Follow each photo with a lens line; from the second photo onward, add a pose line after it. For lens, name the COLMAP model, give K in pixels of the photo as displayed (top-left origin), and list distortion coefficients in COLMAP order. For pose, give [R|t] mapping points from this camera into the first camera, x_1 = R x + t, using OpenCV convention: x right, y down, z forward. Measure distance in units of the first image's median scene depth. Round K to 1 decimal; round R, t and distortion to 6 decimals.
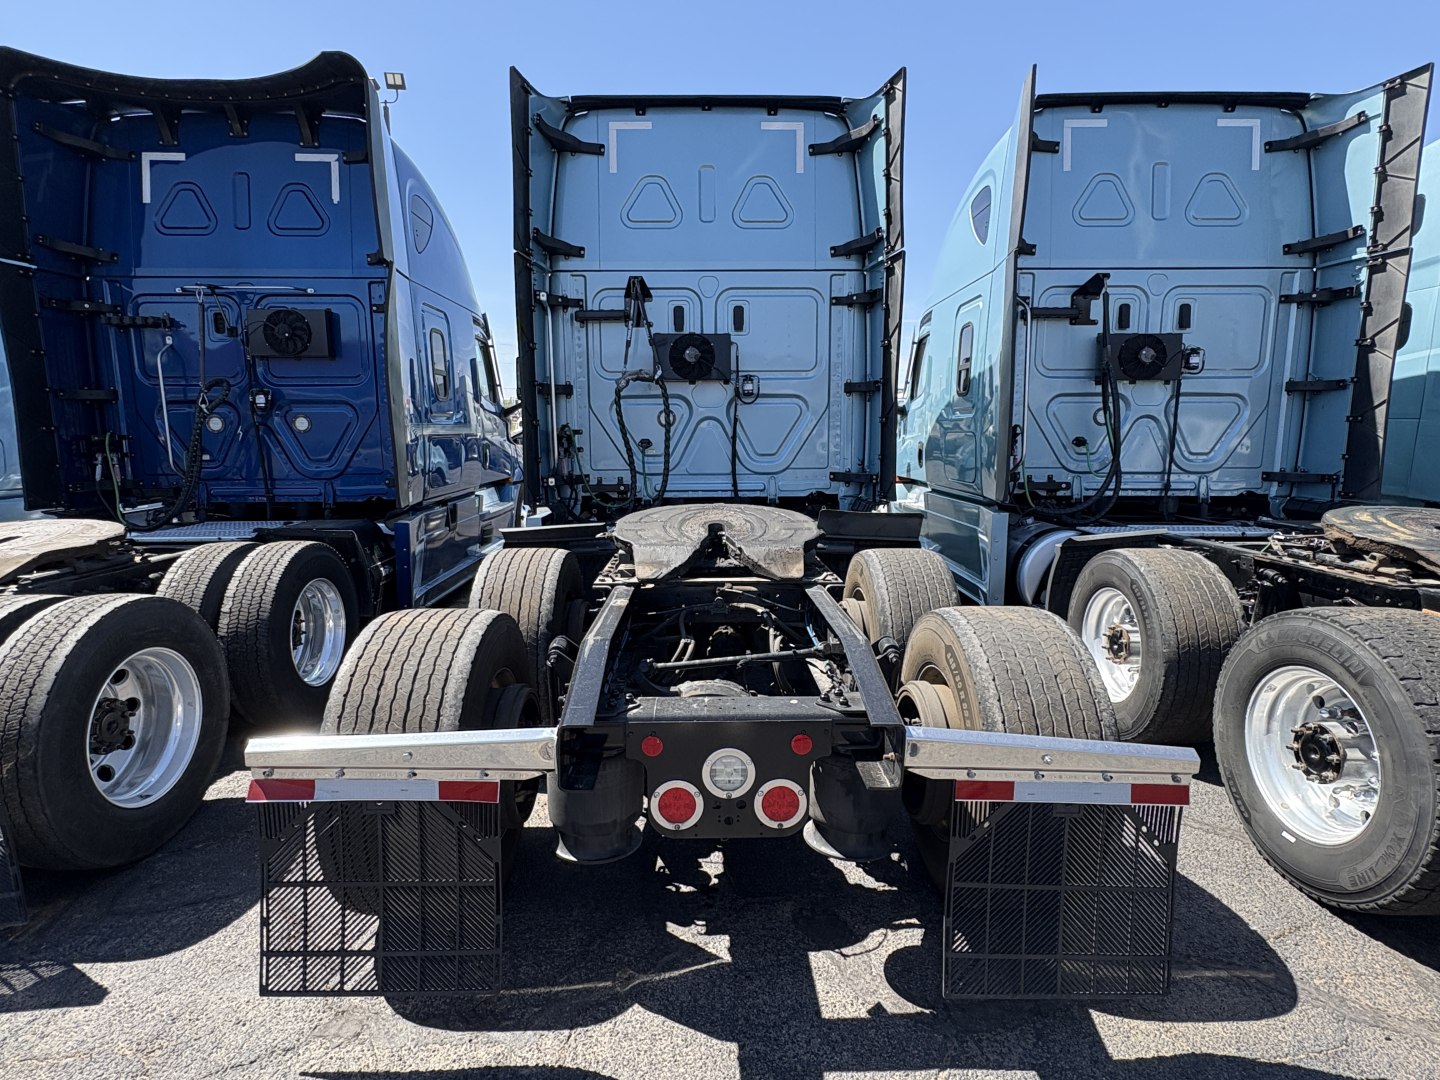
lens RADIAL K [[747.4, 0, 707.5], [0, 747.4, 545.3], [0, 0, 1]] dist [0.001836, 0.000400]
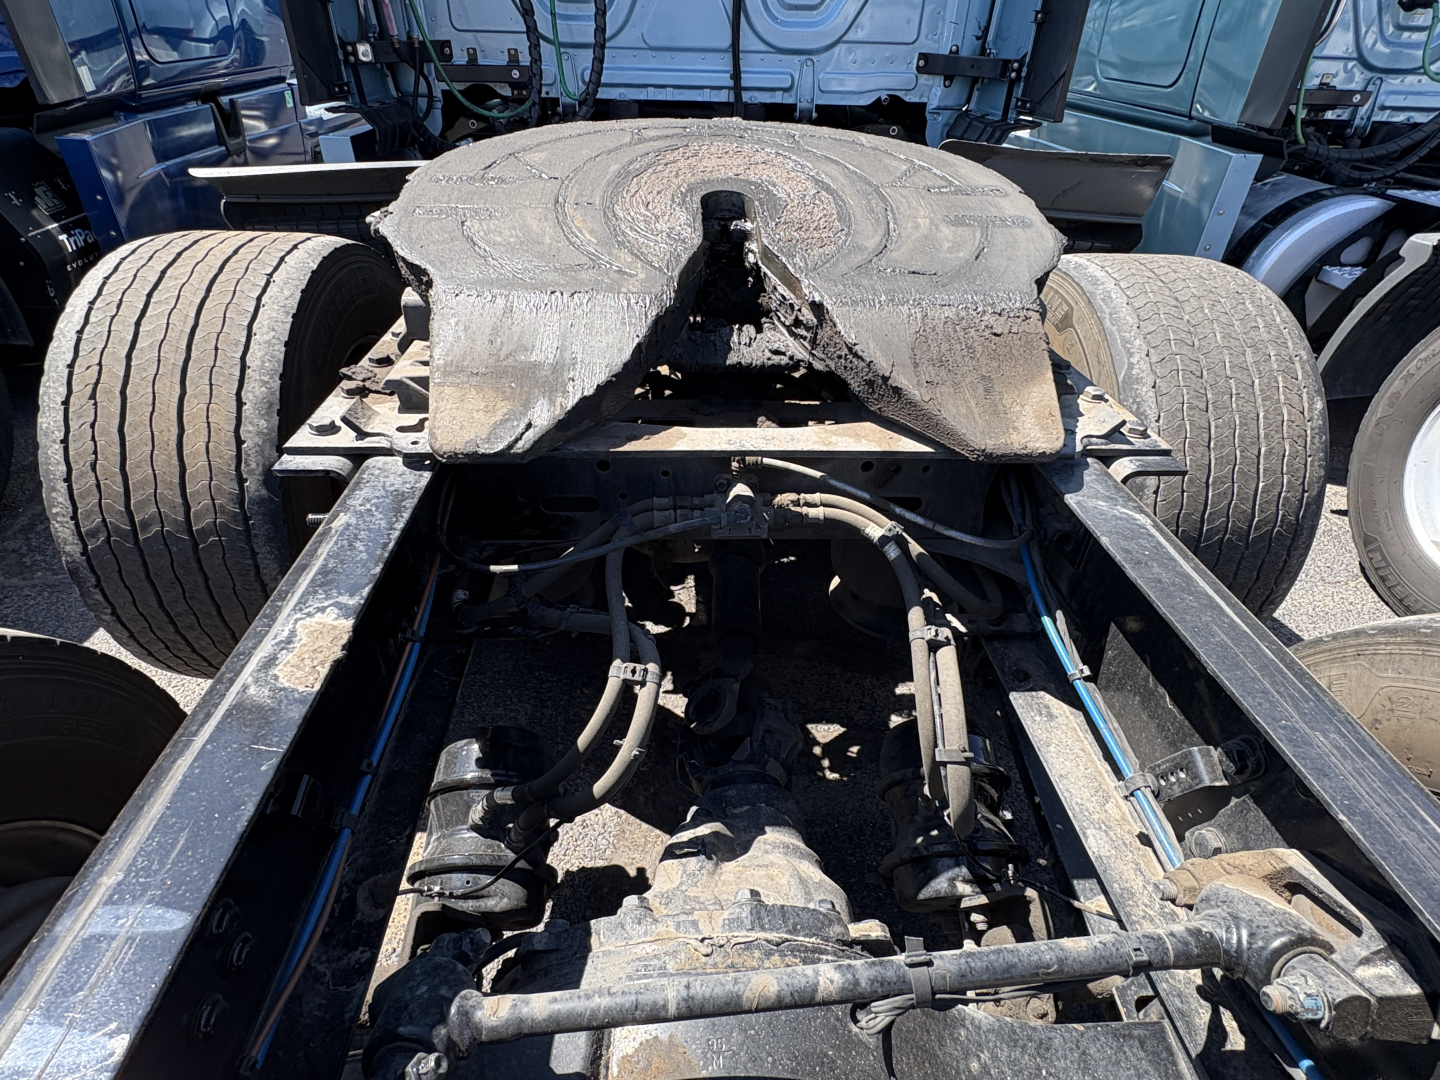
lens RADIAL K [[747.4, 0, 723.6], [0, 747.4, 543.9], [0, 0, 1]] dist [0.001836, 0.000400]
pose [[0.998149, -0.002228, 0.060776, -0.005614], [-0.025344, 0.893183, 0.448978, -0.024654], [-0.055284, -0.449687, 0.891474, 0.418601]]
